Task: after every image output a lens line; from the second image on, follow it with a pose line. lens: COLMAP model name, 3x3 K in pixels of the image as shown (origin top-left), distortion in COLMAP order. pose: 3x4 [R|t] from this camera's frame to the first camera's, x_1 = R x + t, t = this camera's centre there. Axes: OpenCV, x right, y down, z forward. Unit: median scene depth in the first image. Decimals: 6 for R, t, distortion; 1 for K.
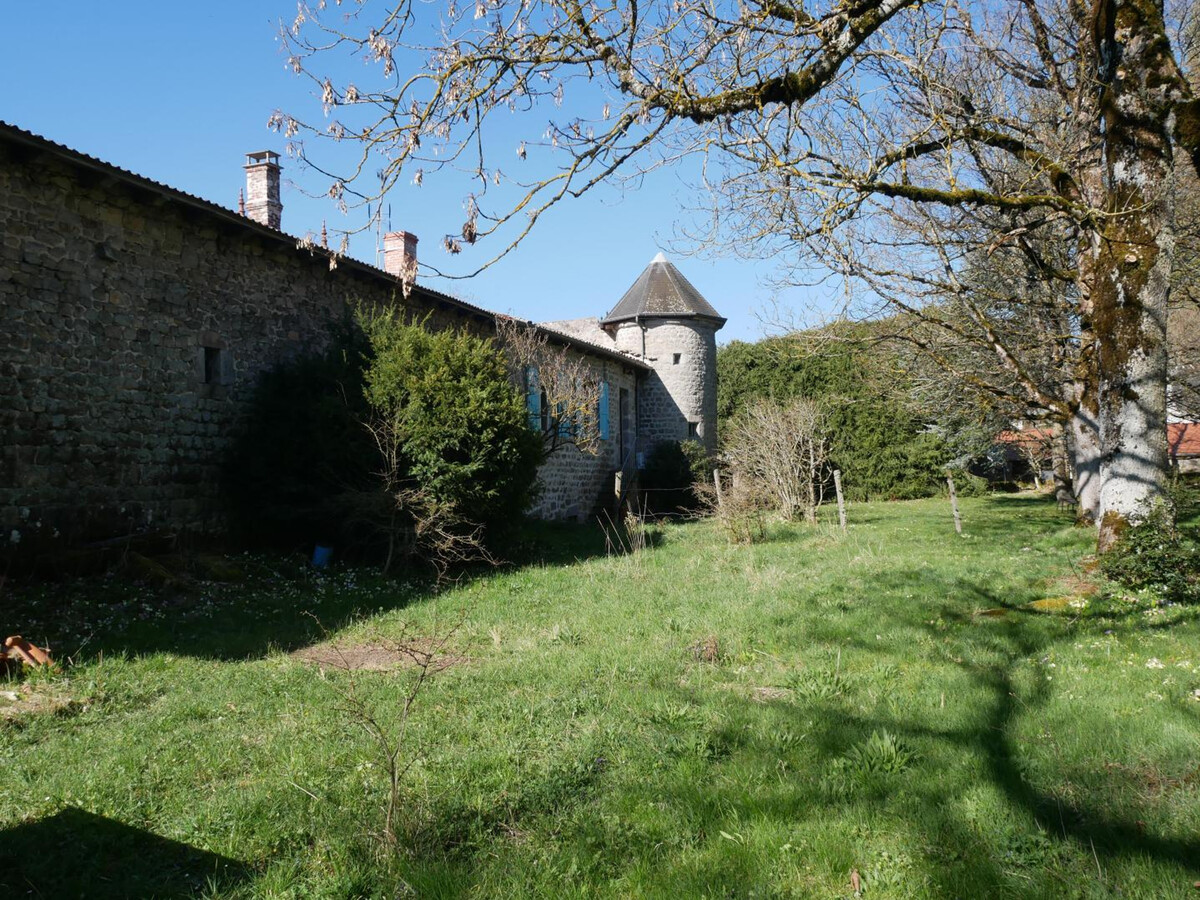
lens RADIAL K [[976.1, 0, 602.3], [0, 976.1, 451.7], [0, 0, 1]] dist [-0.072959, -0.004558]
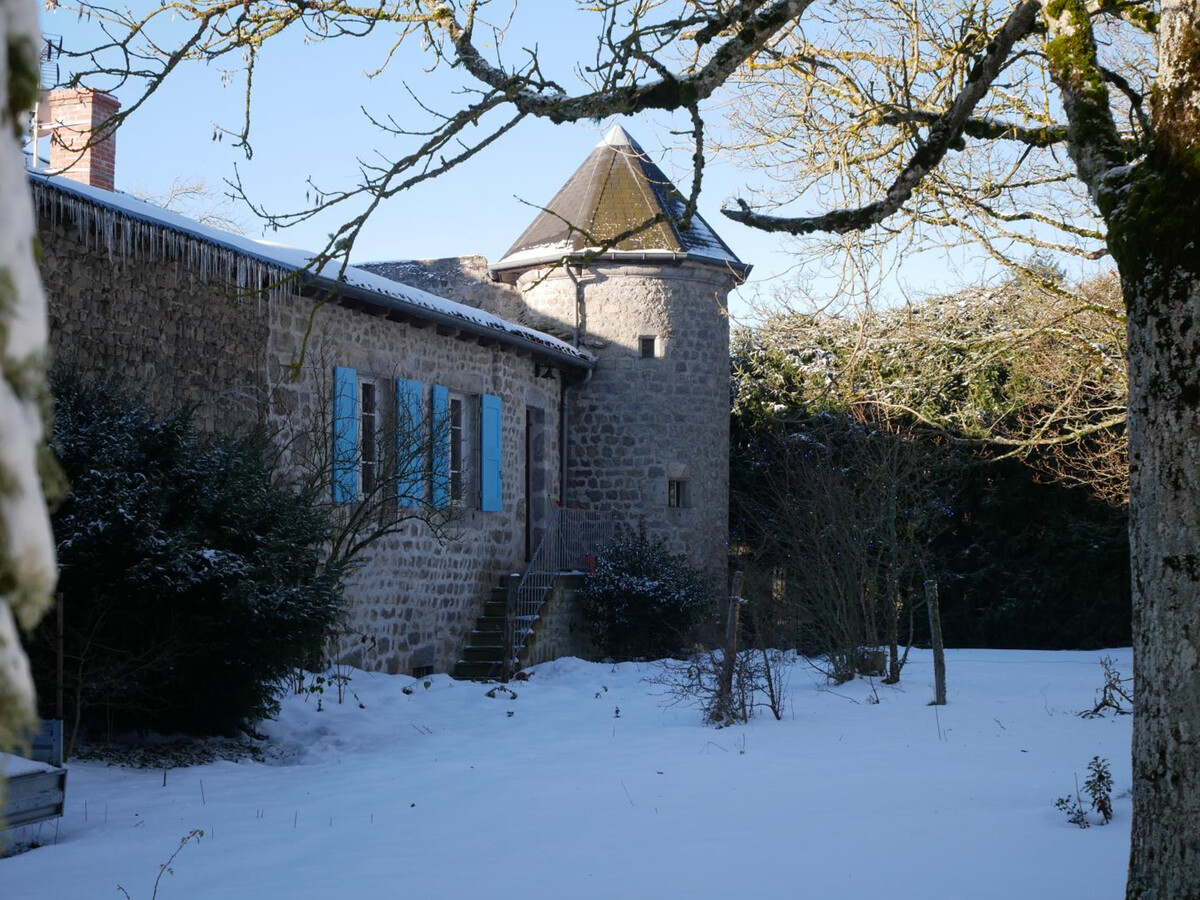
lens RADIAL K [[2231.1, 0, 599.8], [0, 2231.1, 453.7], [0, 0, 1]] dist [-0.051296, 0.000000]
pose [[0.999097, 0.018075, 0.038460, 0.011355], [-0.016847, 0.999345, -0.032013, -0.005948], [-0.039014, 0.031336, 0.998747, -0.109724]]
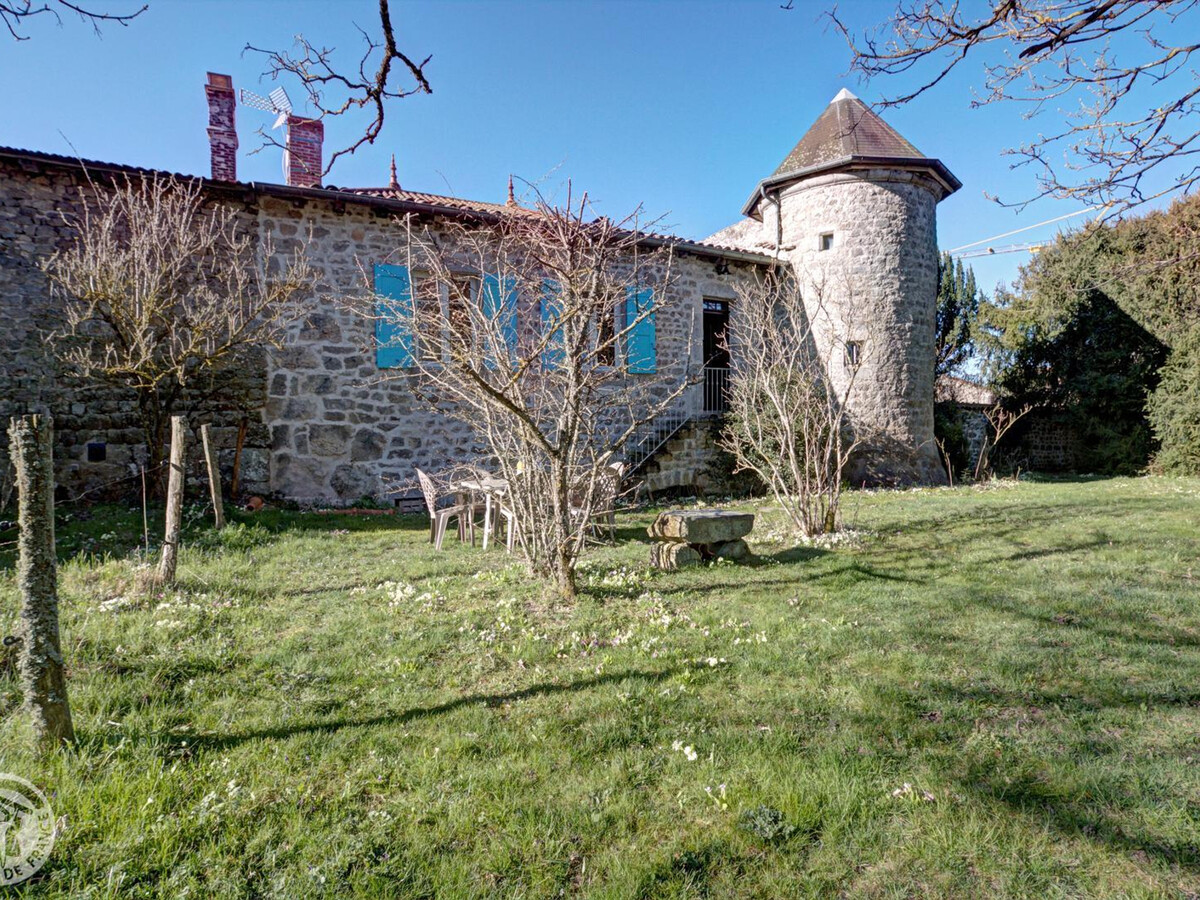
lens RADIAL K [[618.9, 0, 604.4], [0, 618.9, 450.9], [0, 0, 1]] dist [-0.024431, -0.000172]
pose [[0.733083, 0.028341, -0.679549, 0.245494], [0.019801, 0.997819, 0.062975, 0.011890], [0.679851, -0.059622, 0.730922, 0.607179]]
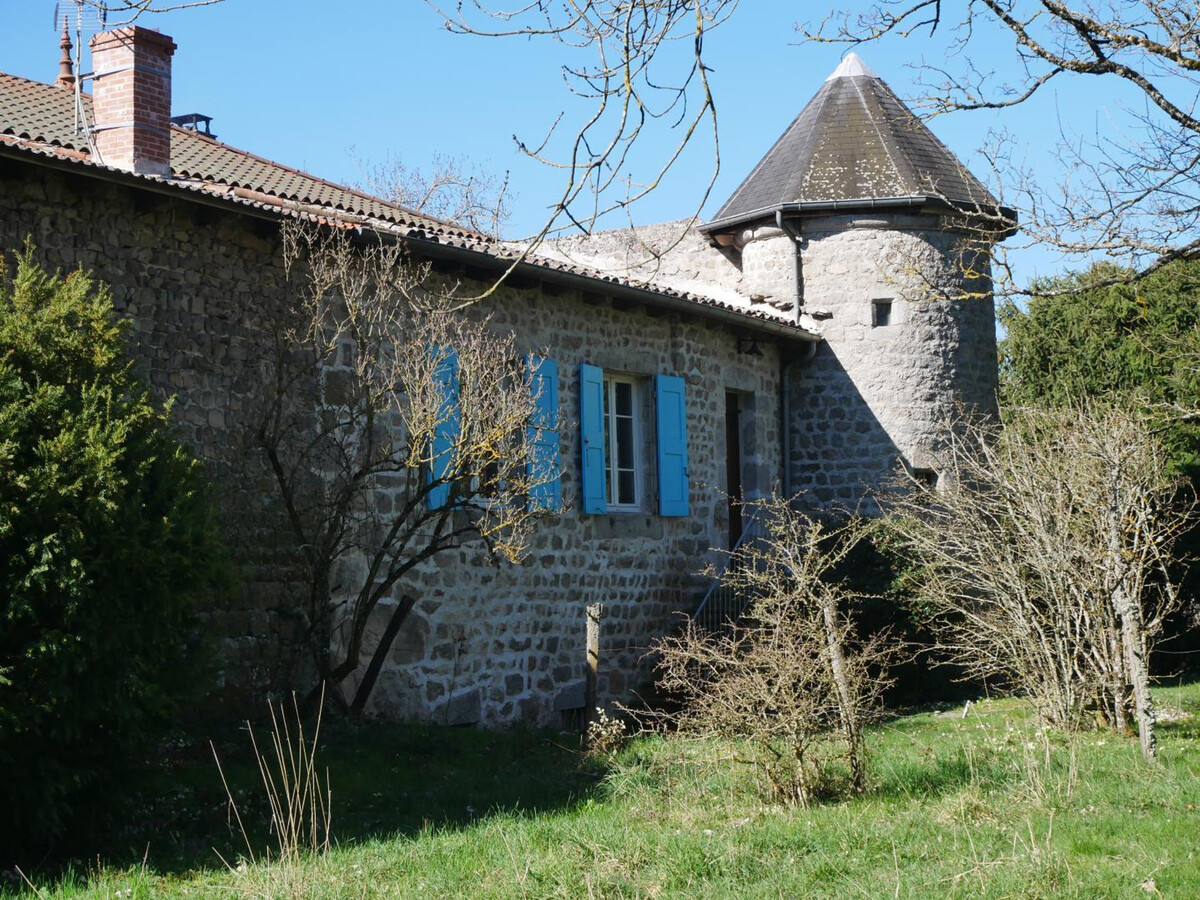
lens RADIAL K [[2231.1, 0, 598.9], [0, 2231.1, 445.8], [0, 0, 1]] dist [-0.051296, 0.000000]
pose [[0.986410, -0.019358, -0.163159, 0.110838], [0.012862, 0.999086, -0.040777, -0.004103], [0.163799, 0.038124, 0.985757, 0.074170]]
